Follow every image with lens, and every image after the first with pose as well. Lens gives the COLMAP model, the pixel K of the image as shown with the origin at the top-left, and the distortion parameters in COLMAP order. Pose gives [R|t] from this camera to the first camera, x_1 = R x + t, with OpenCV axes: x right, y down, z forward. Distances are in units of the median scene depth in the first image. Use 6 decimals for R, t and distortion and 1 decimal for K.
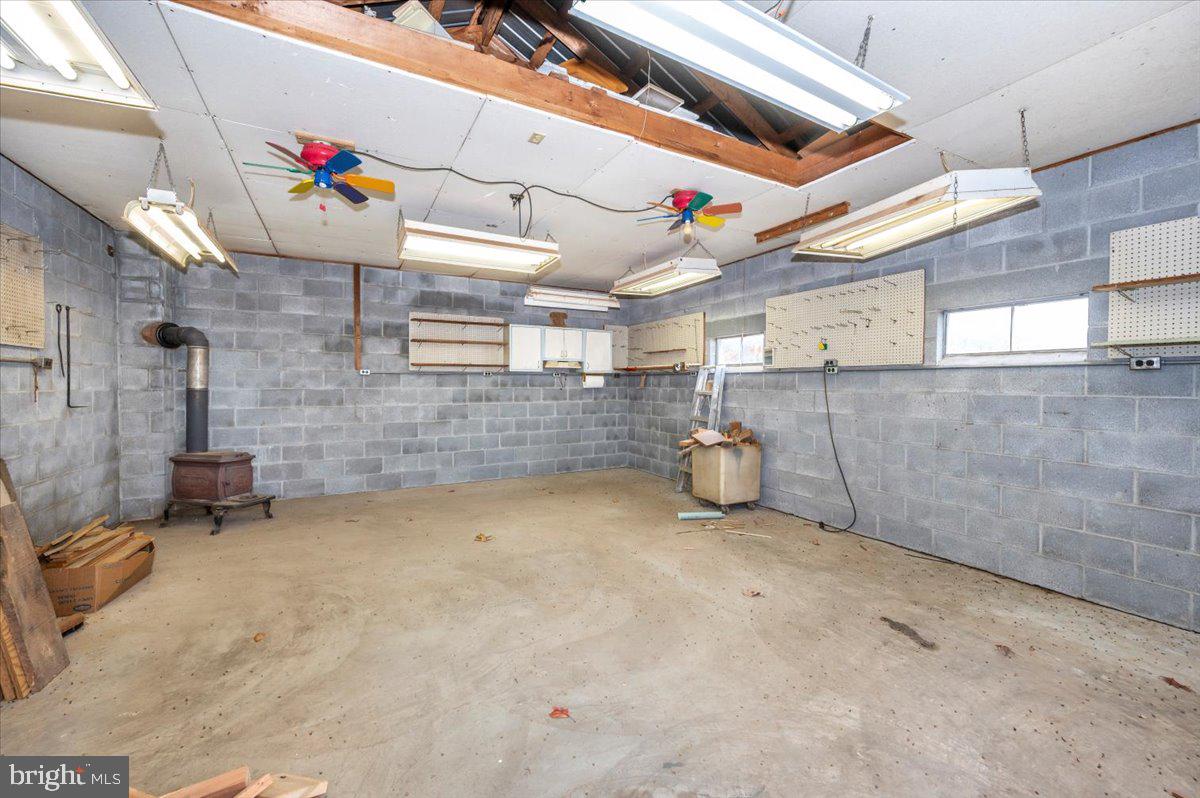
lens RADIAL K [[486.5, 0, 598.8], [0, 486.5, 393.2], [0, 0, 1]] dist [0.002808, -0.000573]
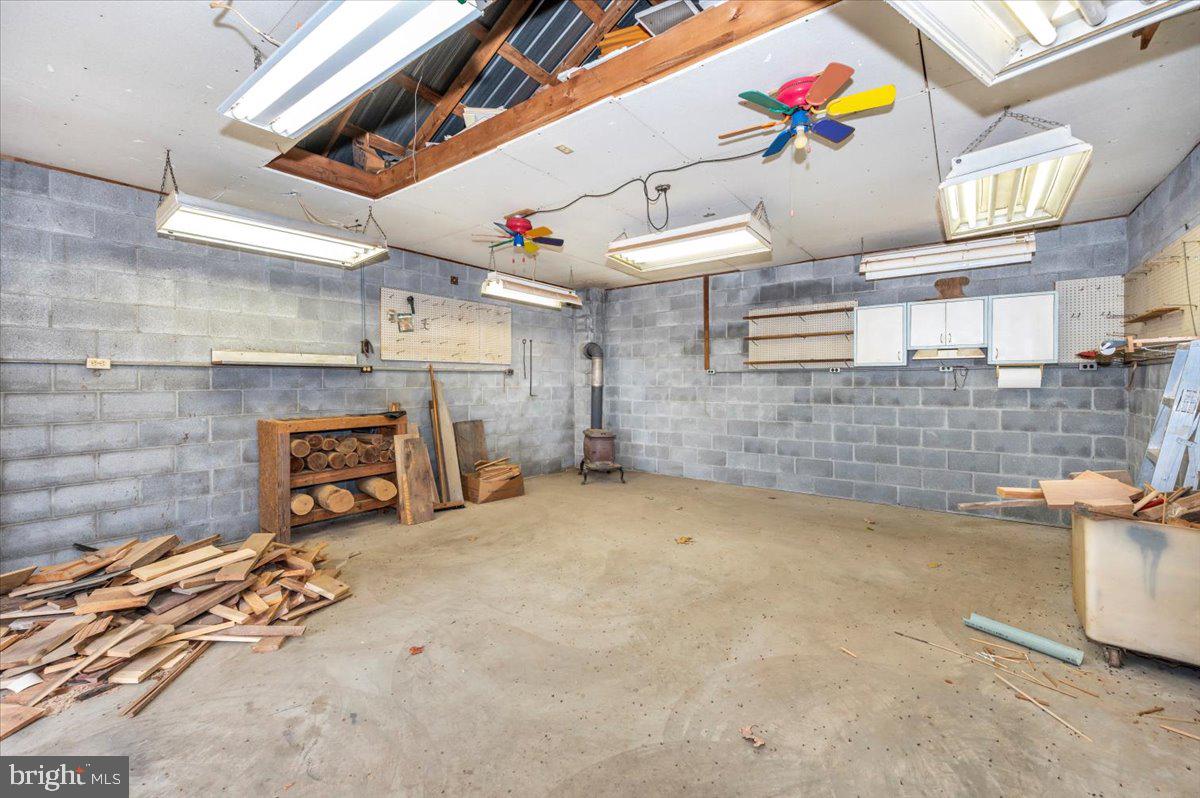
lens RADIAL K [[486.5, 0, 583.6], [0, 486.5, 384.8], [0, 0, 1]] dist [0.002808, -0.000573]
pose [[0.393536, 0.002107, -0.919307, 0.433400], [-0.015725, 0.999867, -0.004440, -0.004822], [0.919175, 0.016203, 0.393517, 0.319580]]
